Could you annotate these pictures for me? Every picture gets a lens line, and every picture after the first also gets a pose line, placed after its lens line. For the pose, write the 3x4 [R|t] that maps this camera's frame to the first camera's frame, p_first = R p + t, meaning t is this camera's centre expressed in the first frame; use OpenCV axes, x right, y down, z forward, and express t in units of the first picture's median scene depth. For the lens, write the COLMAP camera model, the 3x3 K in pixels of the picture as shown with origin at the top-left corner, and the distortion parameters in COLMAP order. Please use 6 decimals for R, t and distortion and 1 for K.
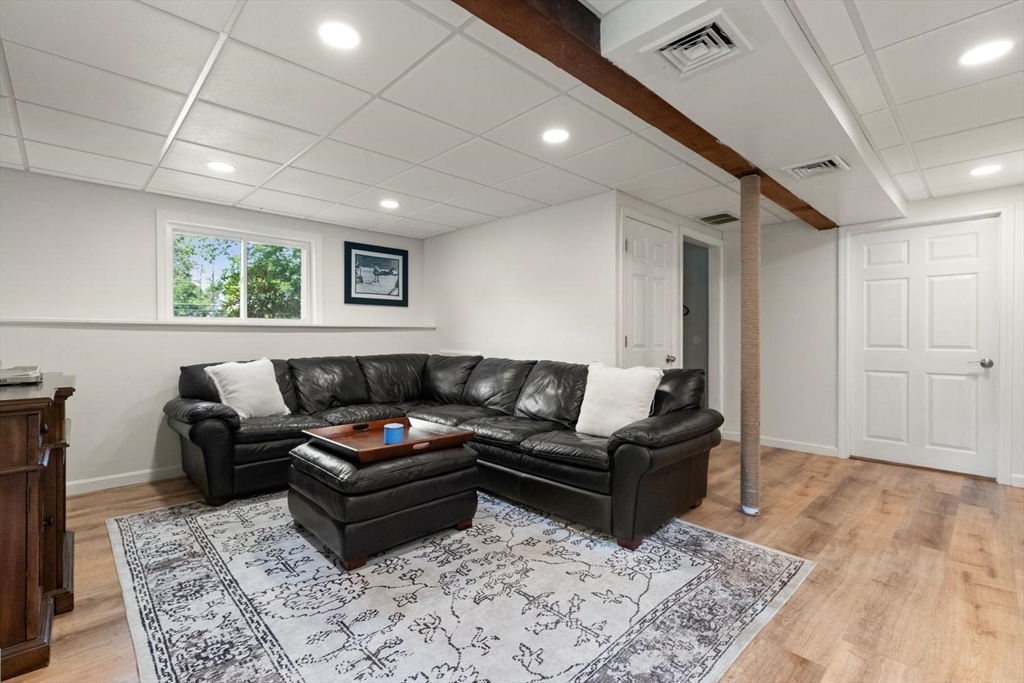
lens RADIAL K [[465.0, 0, 513.7], [0, 465.0, 335.8], [0, 0, 1]] dist [0.005836, 0.000016]
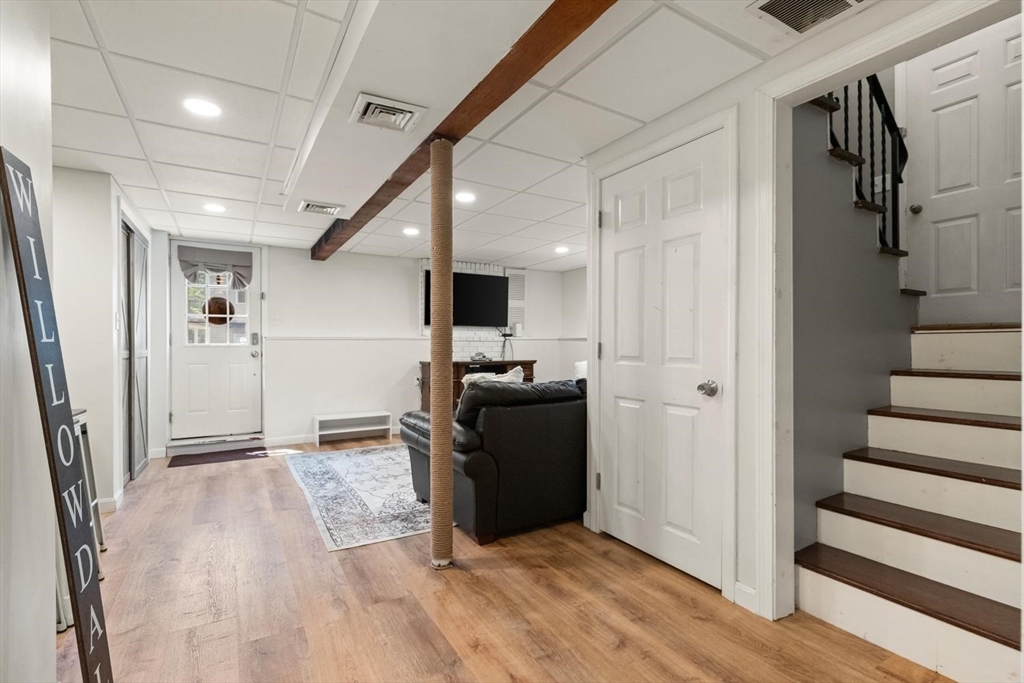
lens RADIAL K [[480.5, 0, 499.8], [0, 480.5, 346.5], [0, 0, 1]] dist [0.005446, -0.000645]
pose [[-0.258727, 0.001284, -0.965950, 2.035900], [-0.000140, 0.999999, 0.001366, 0.008383], [0.965951, 0.000489, -0.258726, 2.089296]]
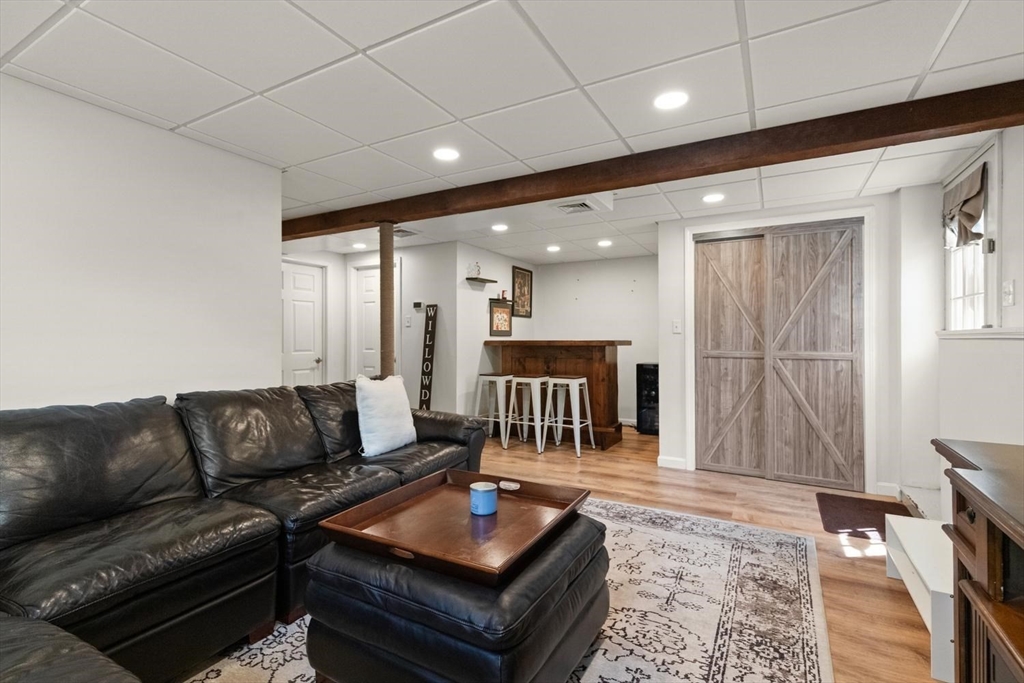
lens RADIAL K [[465.0, 0, 513.7], [0, 465.0, 335.8], [0, 0, 1]] dist [0.005836, 0.000016]
pose [[-0.285248, 0.000708, 0.958453, -1.322888], [0.003886, 0.999992, 0.000418, -0.041944], [-0.958446, 0.003844, -0.285249, 1.639807]]
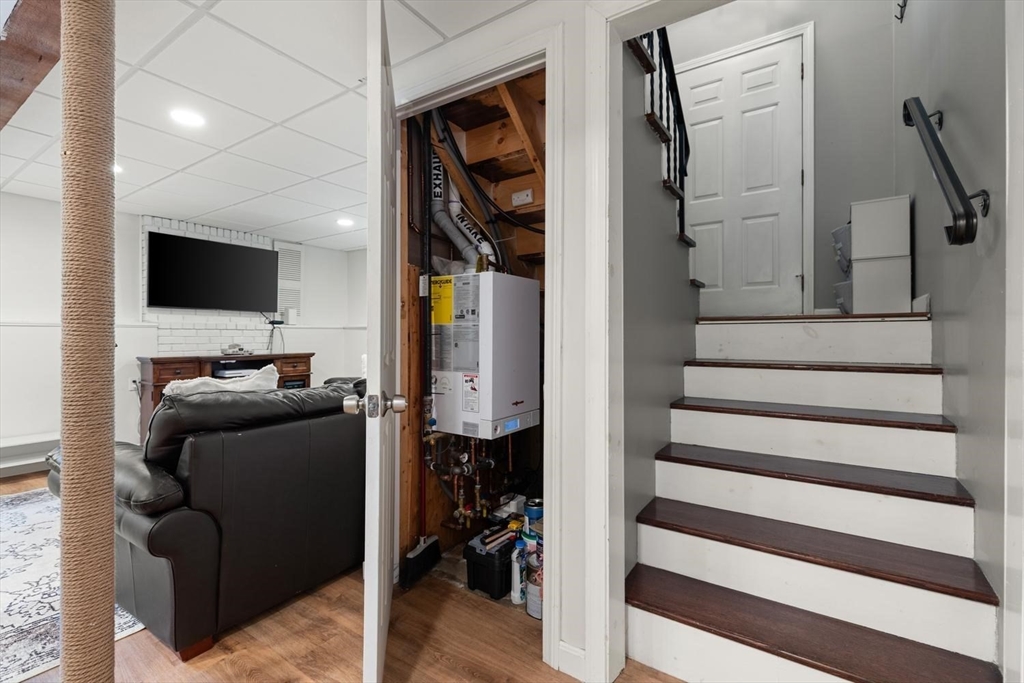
lens RADIAL K [[465.0, 0, 513.7], [0, 465.0, 335.8], [0, 0, 1]] dist [0.005836, 0.000016]
pose [[0.193415, 0.000421, -0.981117, 1.623586], [-0.001268, 0.999999, 0.000179, 0.007845], [0.981116, 0.001209, 0.193415, 2.085488]]
